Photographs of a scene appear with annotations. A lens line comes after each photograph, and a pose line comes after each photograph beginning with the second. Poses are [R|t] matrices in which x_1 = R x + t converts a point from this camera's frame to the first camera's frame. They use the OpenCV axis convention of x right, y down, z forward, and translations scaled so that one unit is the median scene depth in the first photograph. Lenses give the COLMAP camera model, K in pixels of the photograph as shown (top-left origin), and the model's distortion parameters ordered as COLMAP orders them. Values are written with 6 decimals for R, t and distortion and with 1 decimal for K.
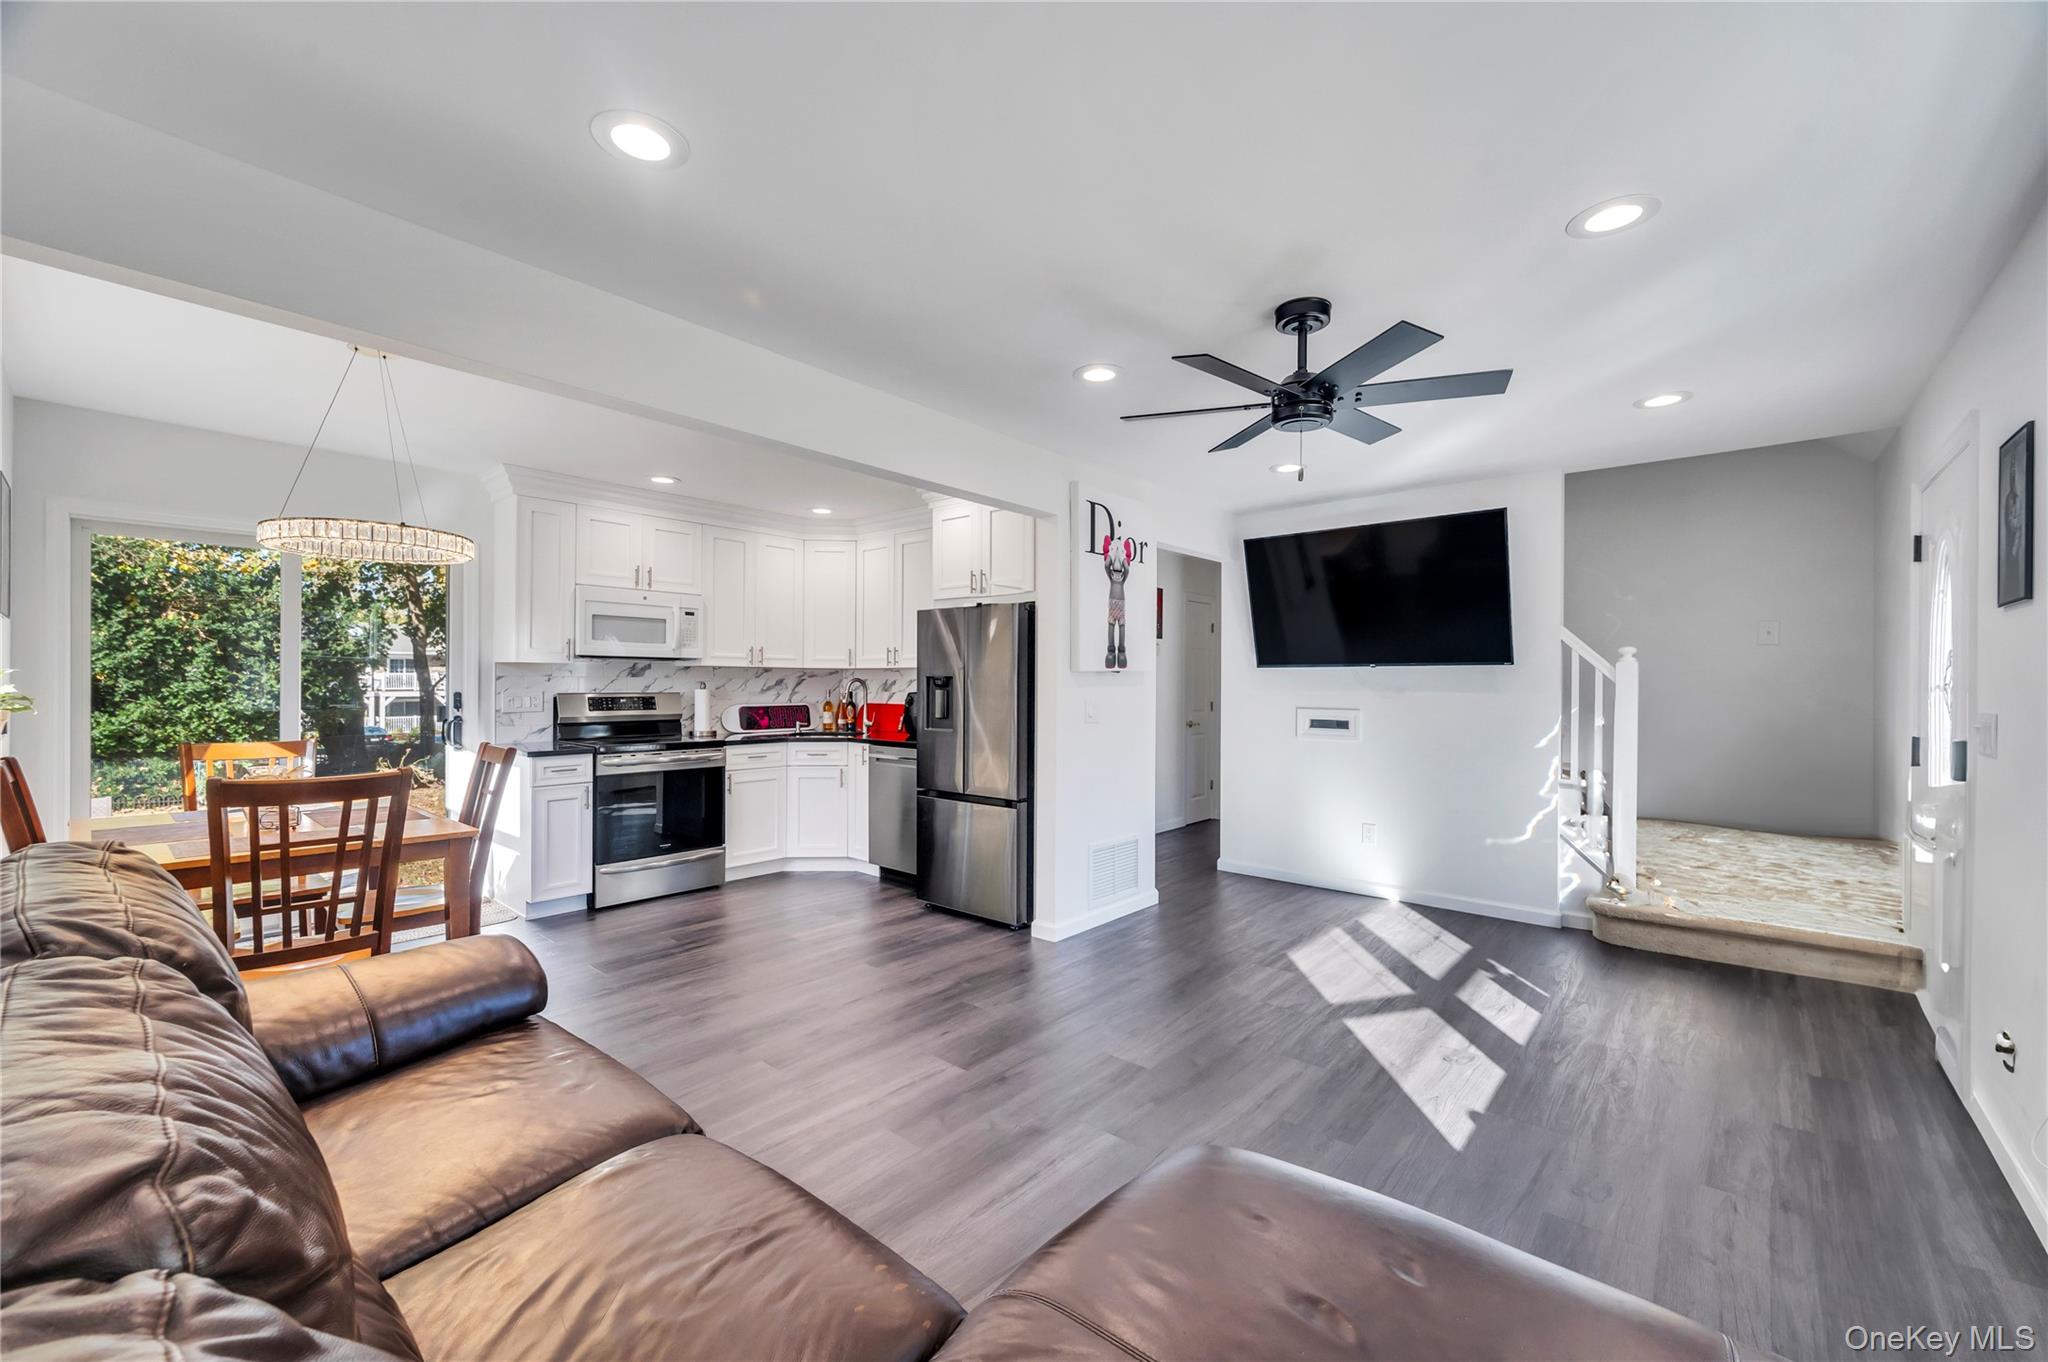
lens RADIAL K [[815.3, 0, 1016.2], [0, 815.3, 679.9], [0, 0, 1]] dist [-0.001615, -0.000144]
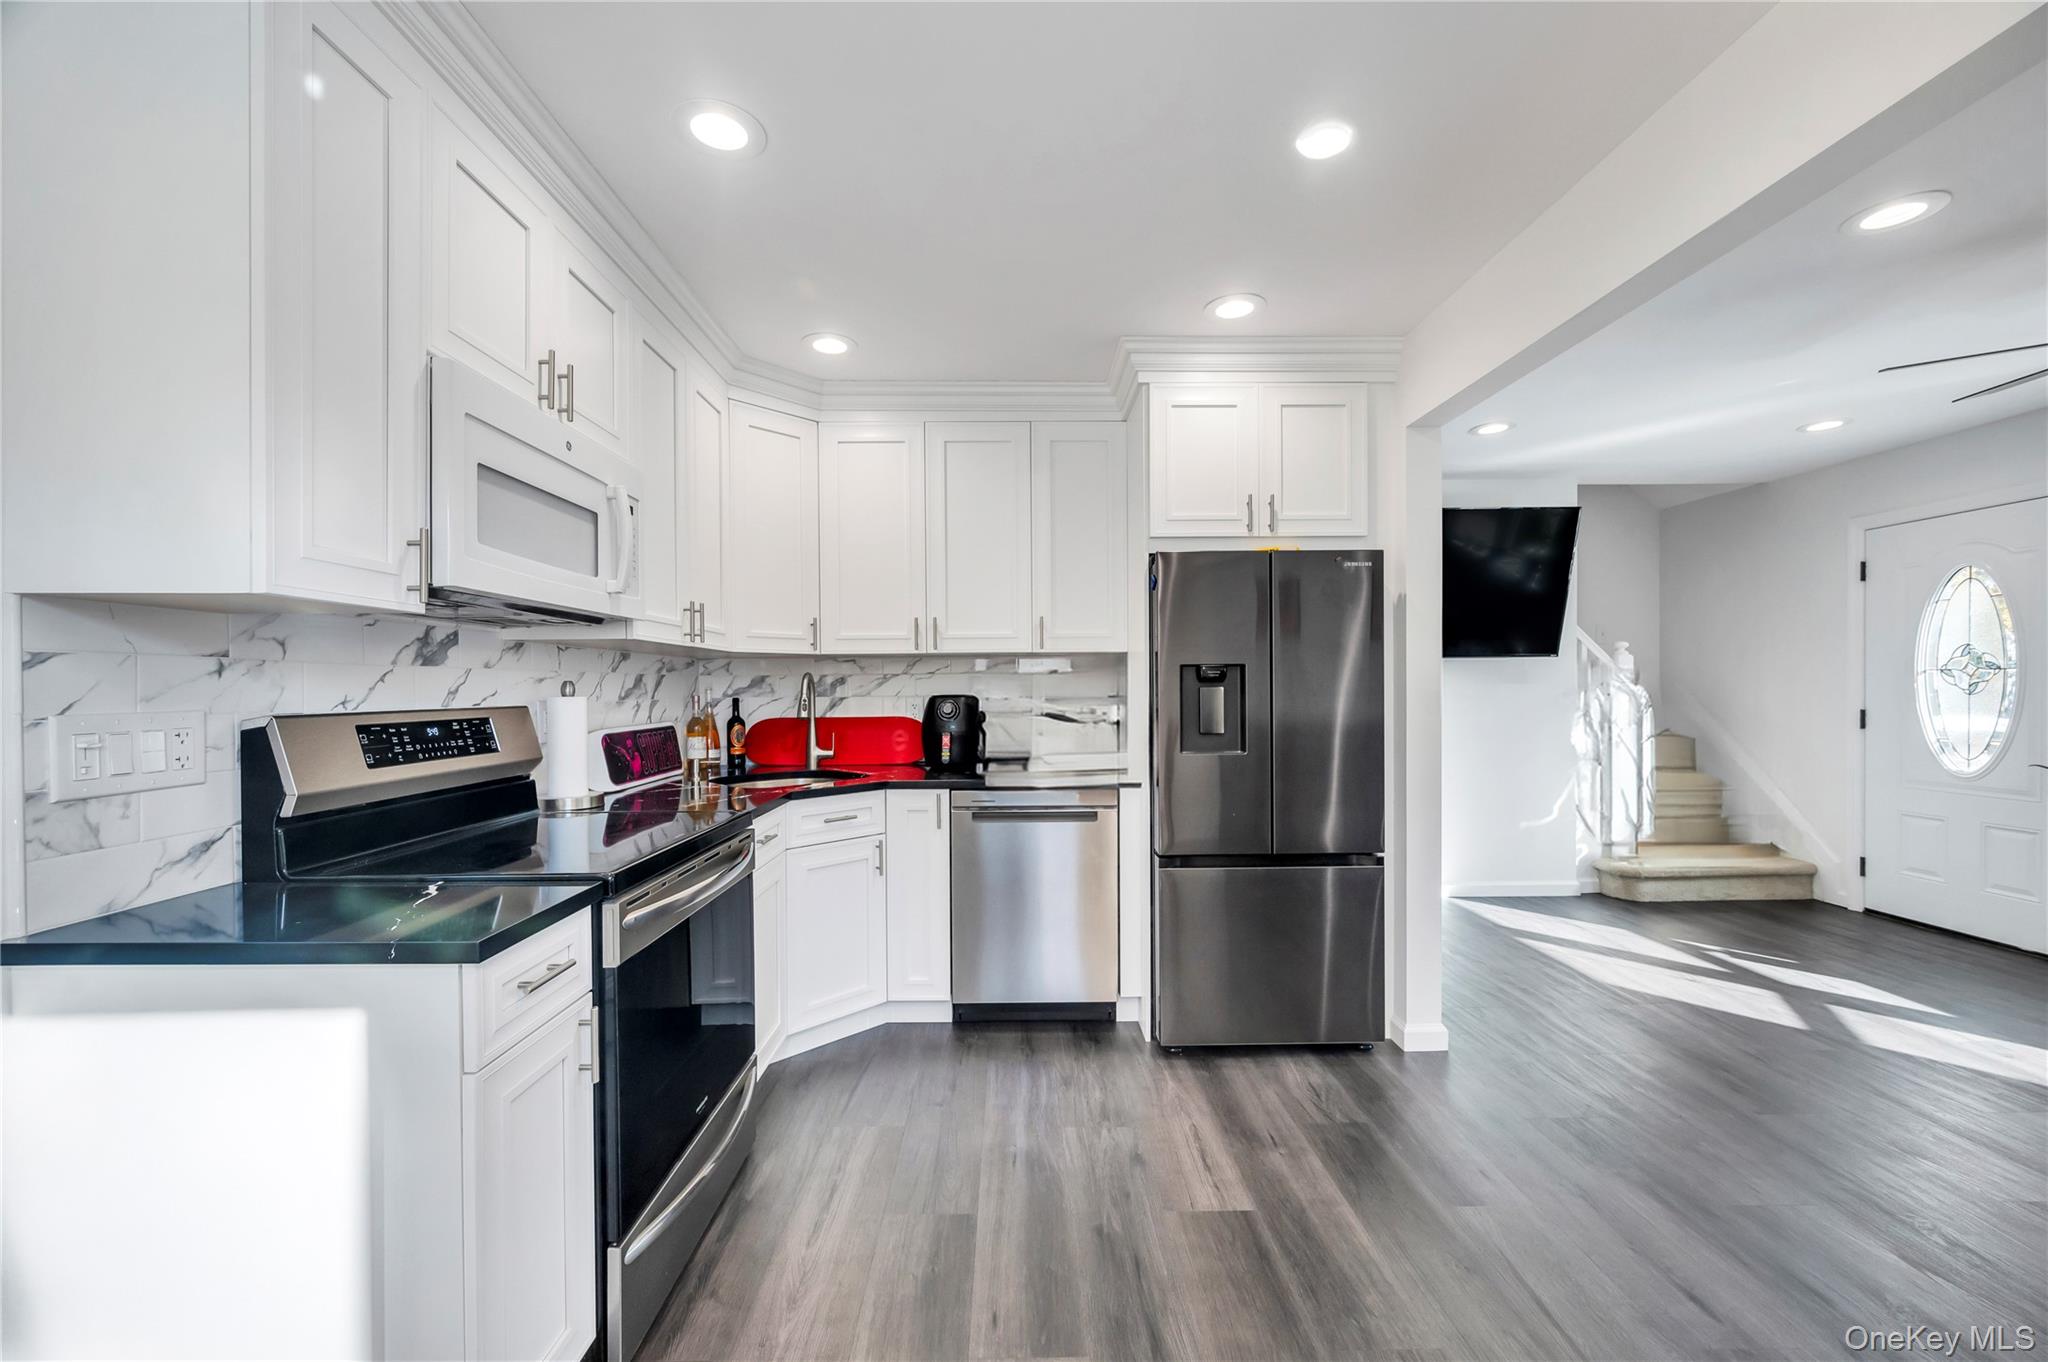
lens RADIAL K [[815.3, 0, 1016.2], [0, 815.3, 688.6], [0, 0, 1]] dist [-0.001615, -0.000144]
pose [[0.745529, -0.012620, 0.666354, -0.601215], [0.010052, 0.999920, 0.007691, 0.007801], [-0.666398, 0.000964, 0.745596, 0.650262]]
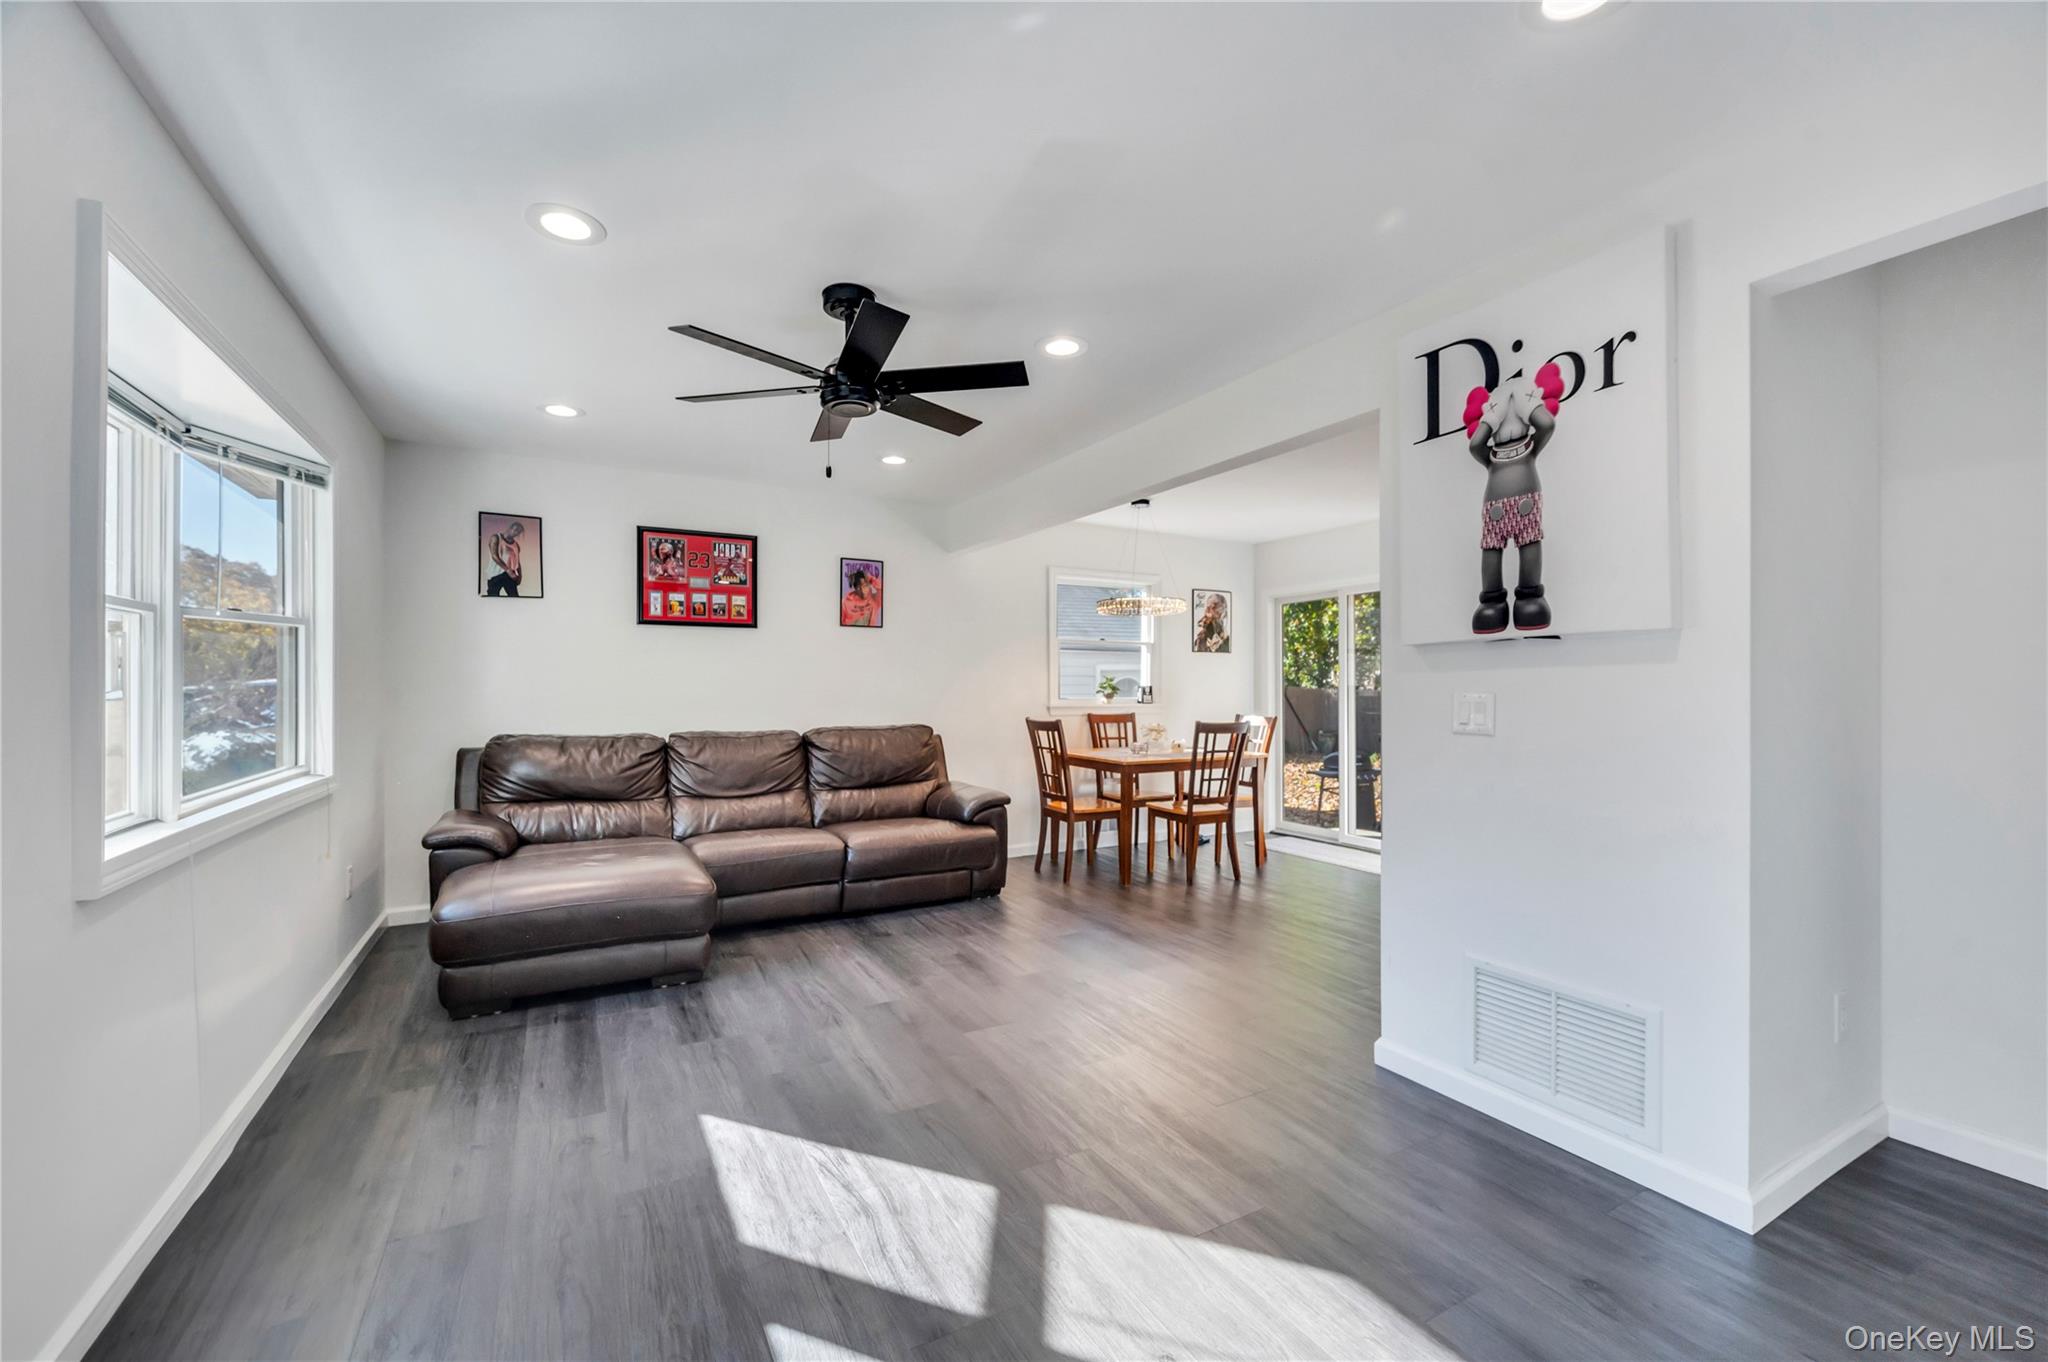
lens RADIAL K [[815.3, 0, 1037.4], [0, 815.3, 684.5], [0, 0, 1]] dist [-0.001615, -0.000144]
pose [[-0.315246, -0.013072, -0.948920, 0.675361], [0.001097, 0.999899, -0.014139, 0.025061], [0.949009, -0.005498, -0.315200, 0.845825]]
